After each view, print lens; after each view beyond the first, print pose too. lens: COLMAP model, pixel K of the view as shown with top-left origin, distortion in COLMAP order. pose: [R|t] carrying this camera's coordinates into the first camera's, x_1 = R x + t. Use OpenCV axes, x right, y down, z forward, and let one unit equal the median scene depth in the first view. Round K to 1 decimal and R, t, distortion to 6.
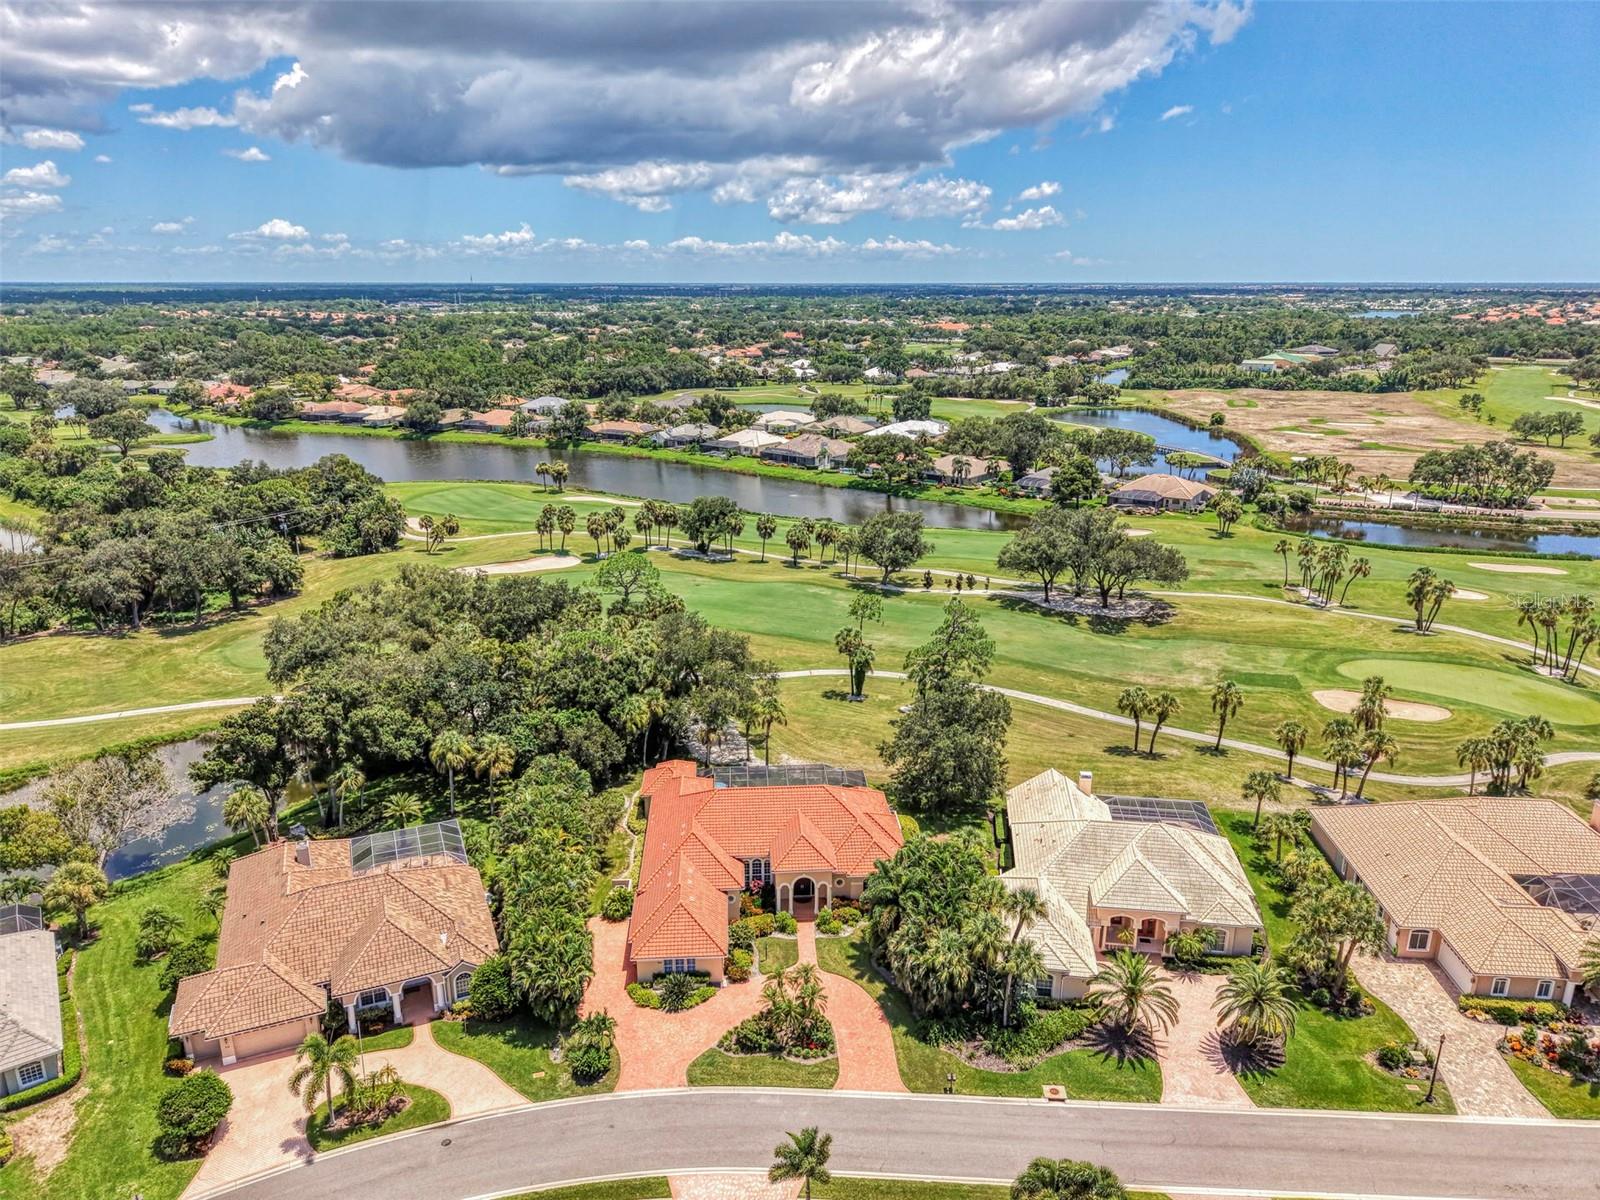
lens RADIAL K [[1130.7, 0, 810.2], [0, 1130.7, 557.2], [0, 0, 1]] dist [0.000205, -0.005166]
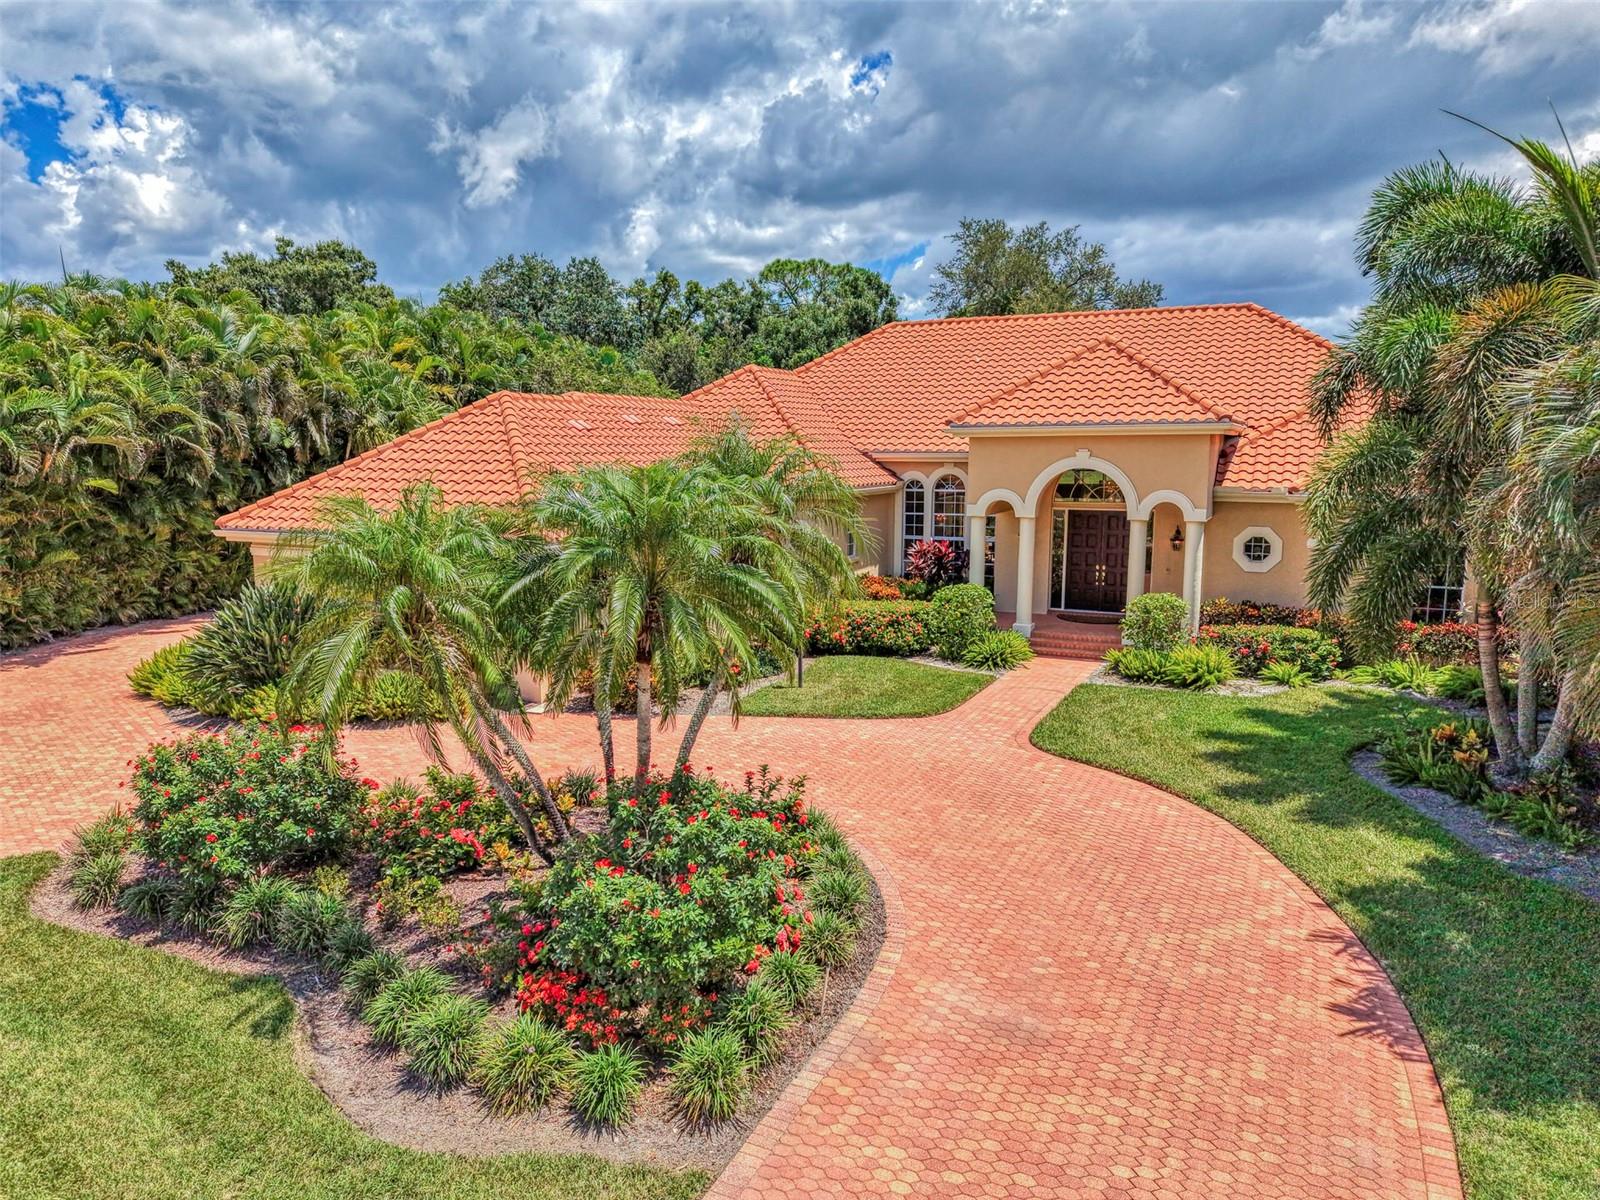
lens RADIAL K [[1093.3, 0, 800.0], [0, 1093.3, 600.0], [0, 0, 1]] dist [-0.008912, 0.009447]
pose [[0.862513, 0.047946, -0.503758, 0.059731], [-0.124895, 0.984874, -0.120103, 0.344321], [0.490379, 0.166508, 0.855455, 0.781040]]
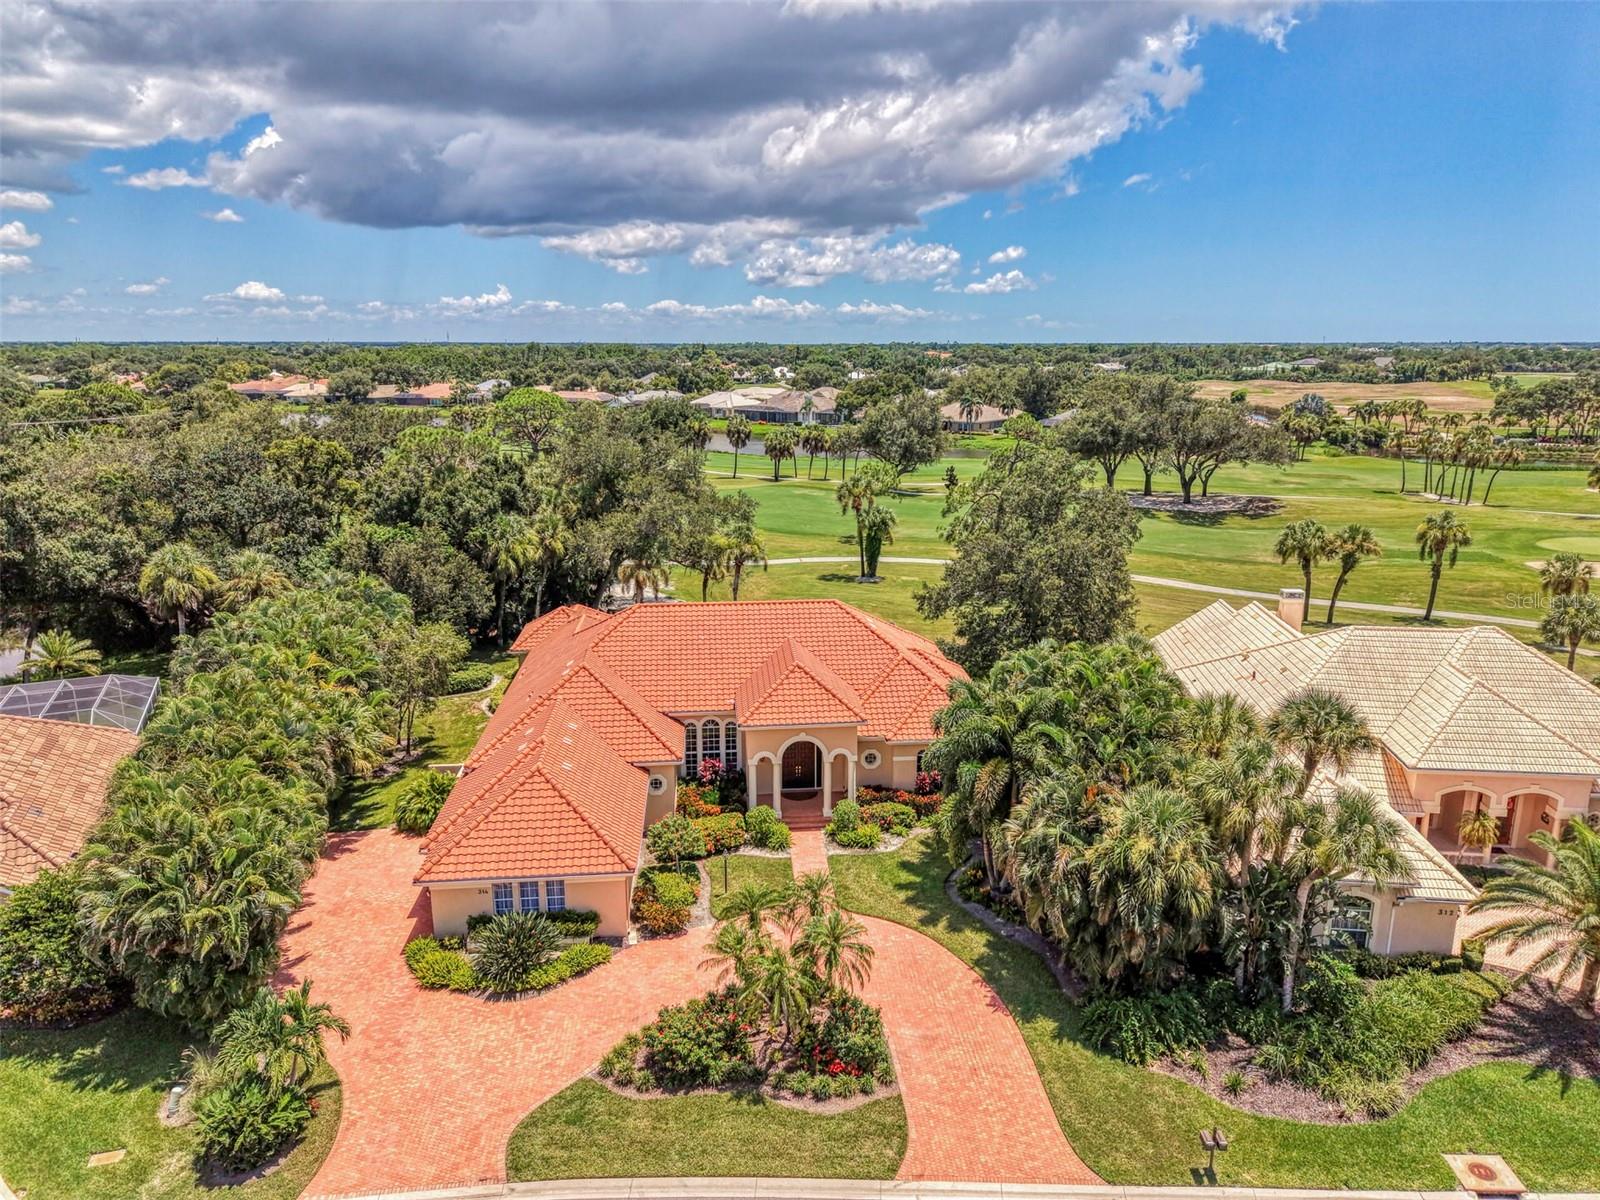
lens RADIAL K [[1093.3, 0, 800.0], [0, 1093.3, 600.0], [0, 0, 1]] dist [-0.008912, 0.009447]
pose [[0.999786, -0.019231, 0.007689, -0.008968], [0.019437, 0.999427, -0.027723, 0.234169], [-0.007151, 0.027866, 0.999586, 0.514708]]
